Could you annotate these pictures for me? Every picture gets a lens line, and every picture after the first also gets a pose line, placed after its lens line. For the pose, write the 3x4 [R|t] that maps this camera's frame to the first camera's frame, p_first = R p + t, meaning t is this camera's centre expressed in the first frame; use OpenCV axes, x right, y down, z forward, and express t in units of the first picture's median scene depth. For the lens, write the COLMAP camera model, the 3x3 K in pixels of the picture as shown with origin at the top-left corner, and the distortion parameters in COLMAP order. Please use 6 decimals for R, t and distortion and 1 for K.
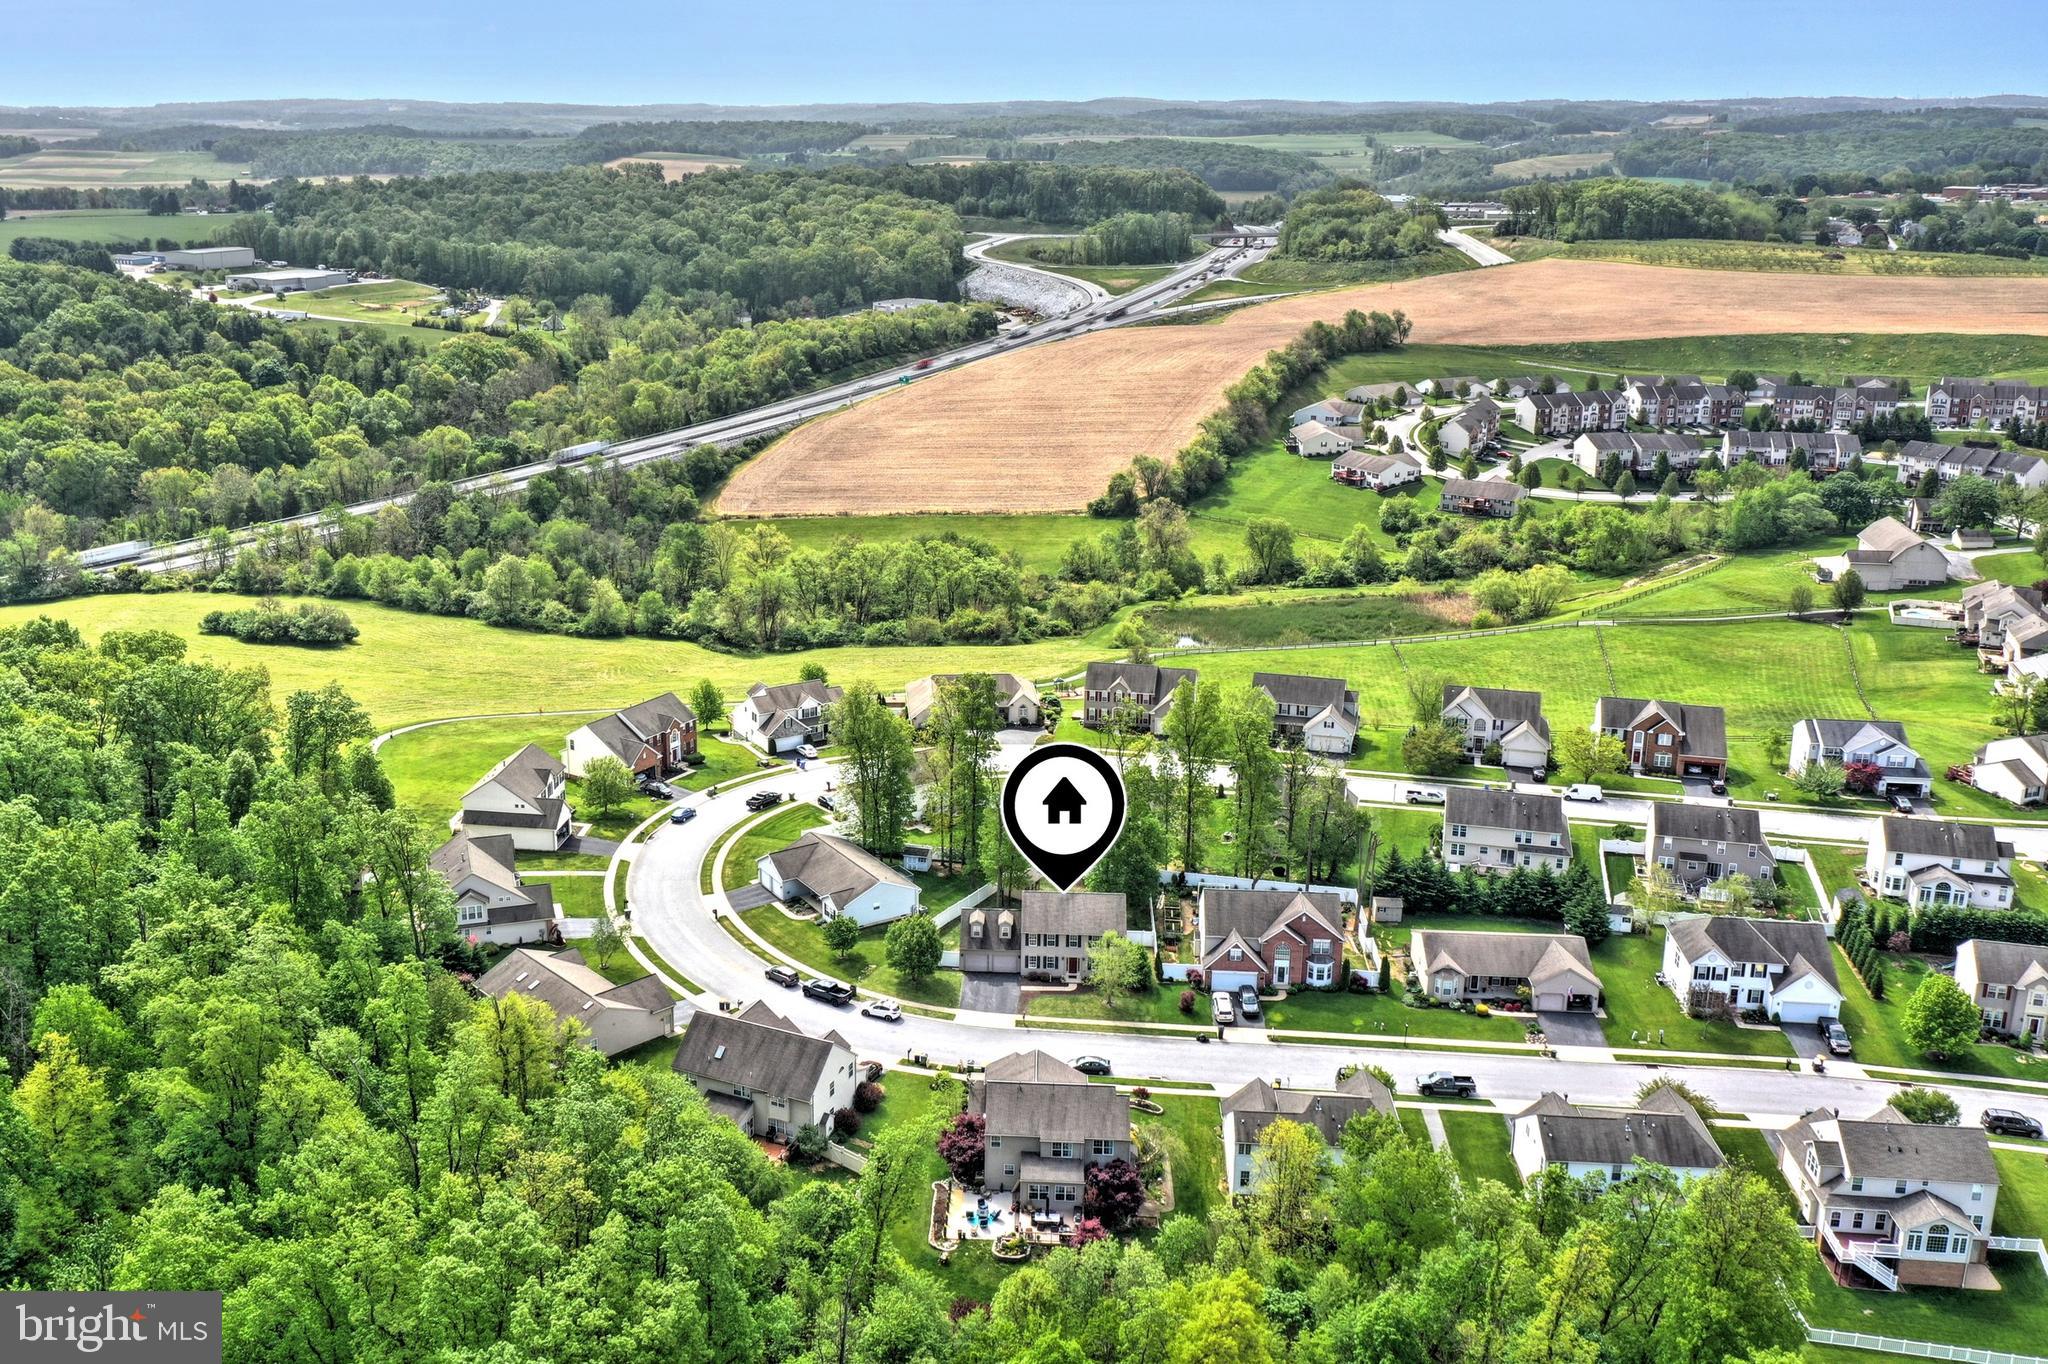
lens RADIAL K [[1804.3, 0, 909.7], [0, 1804.3, 629.1], [0, 0, 1]] dist [0.006472, 0.006908]
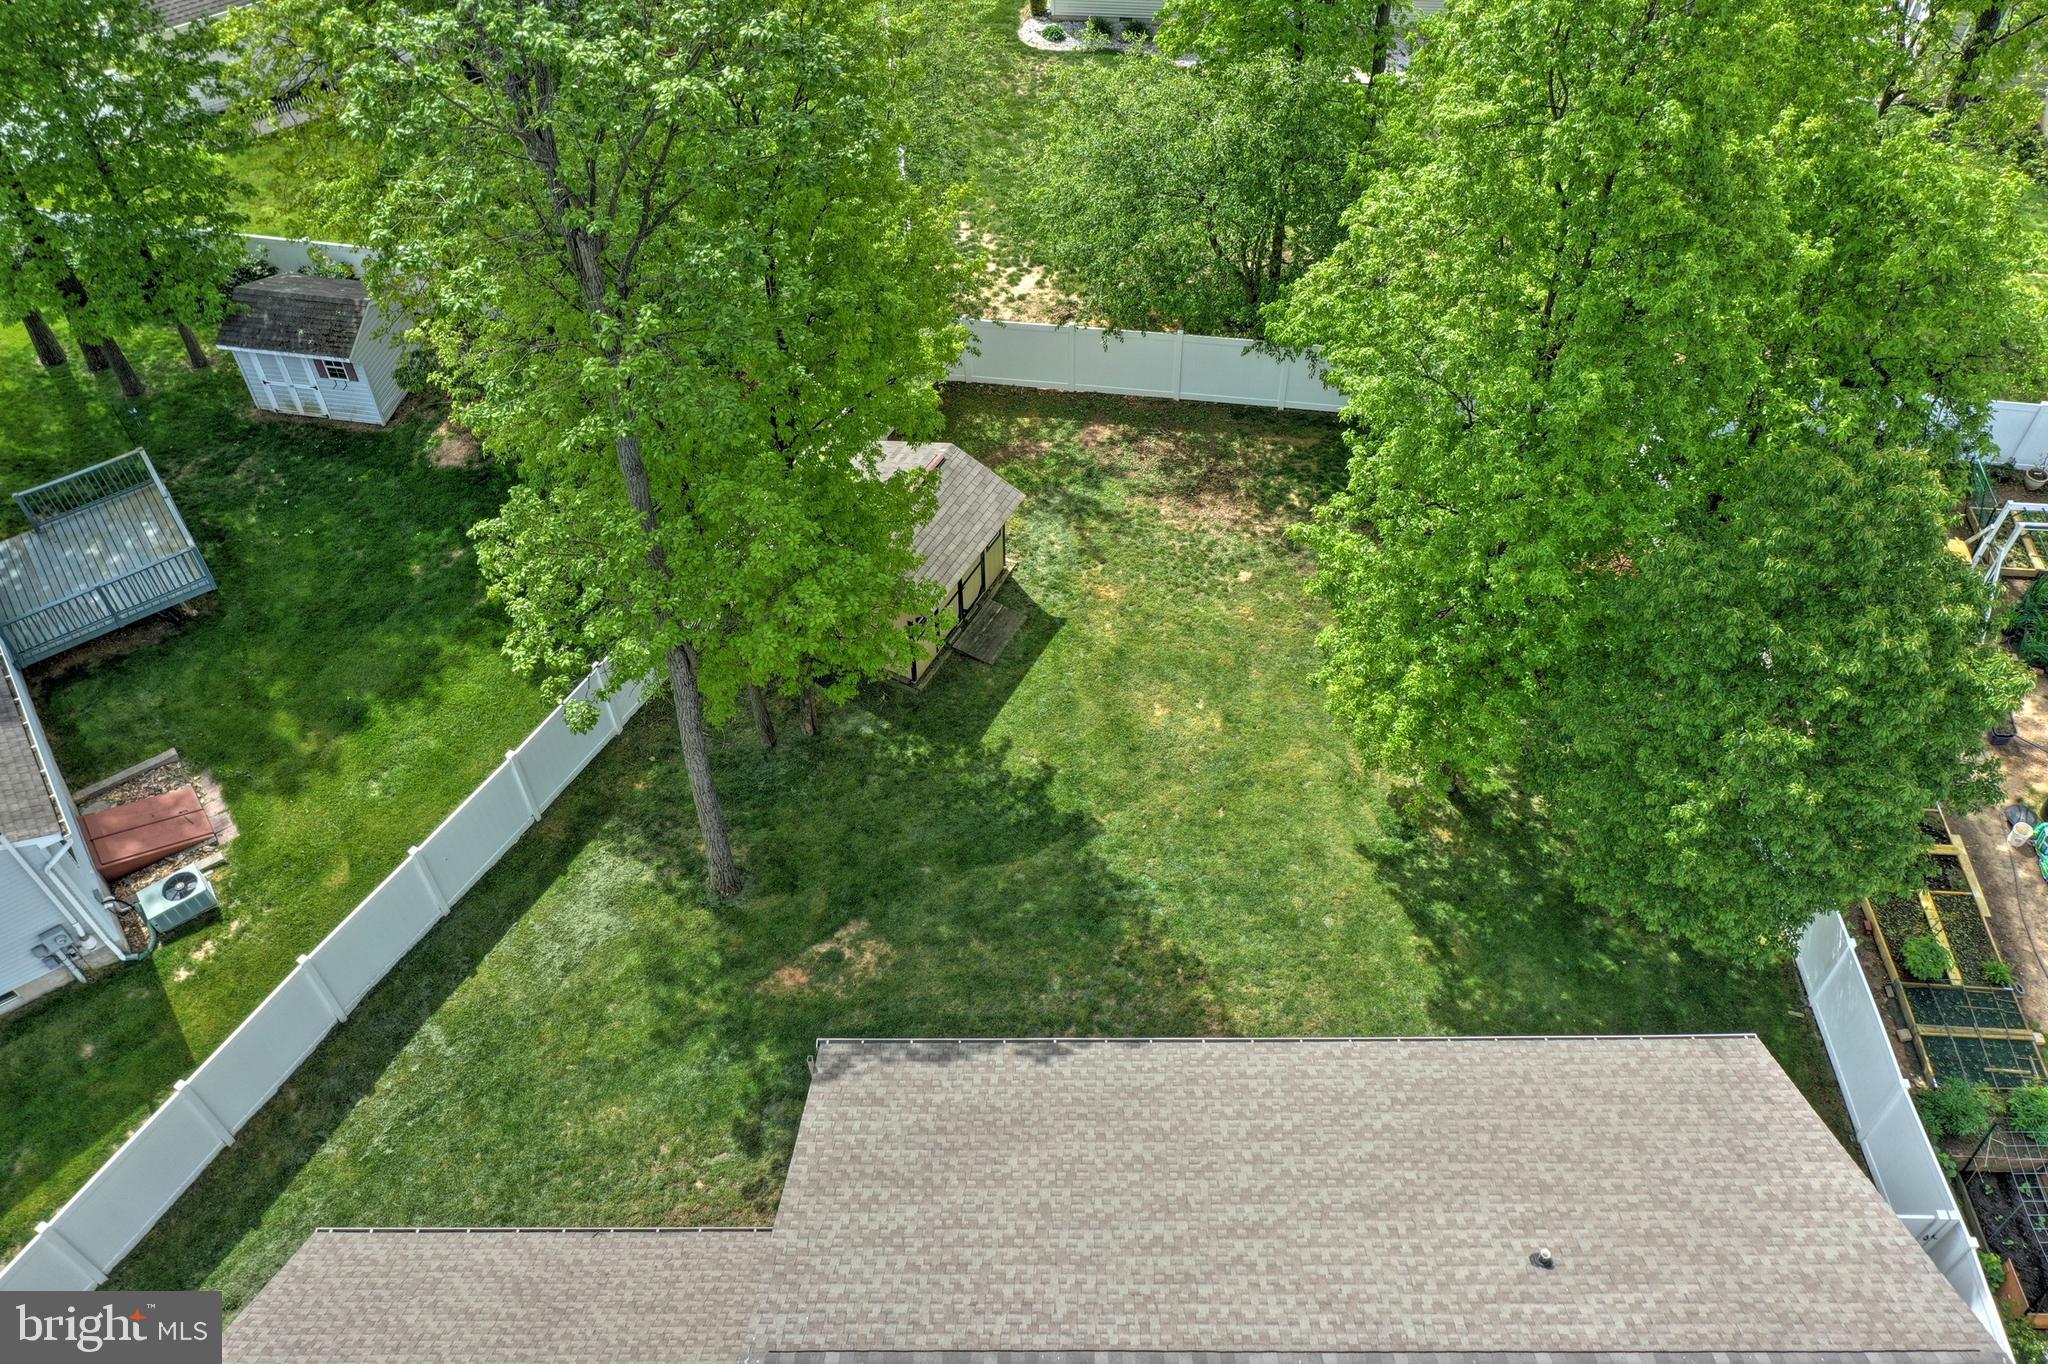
lens RADIAL K [[1617.2, 0, 1034.0], [0, 1617.2, 686.6], [0, 0, 1]] dist [-0.000309, 0.002378]
pose [[0.997214, -0.062777, 0.040297, 0.061180], [0.030976, 0.839887, 0.541877, 0.065709], [-0.067863, -0.539119, 0.839491, 0.783495]]
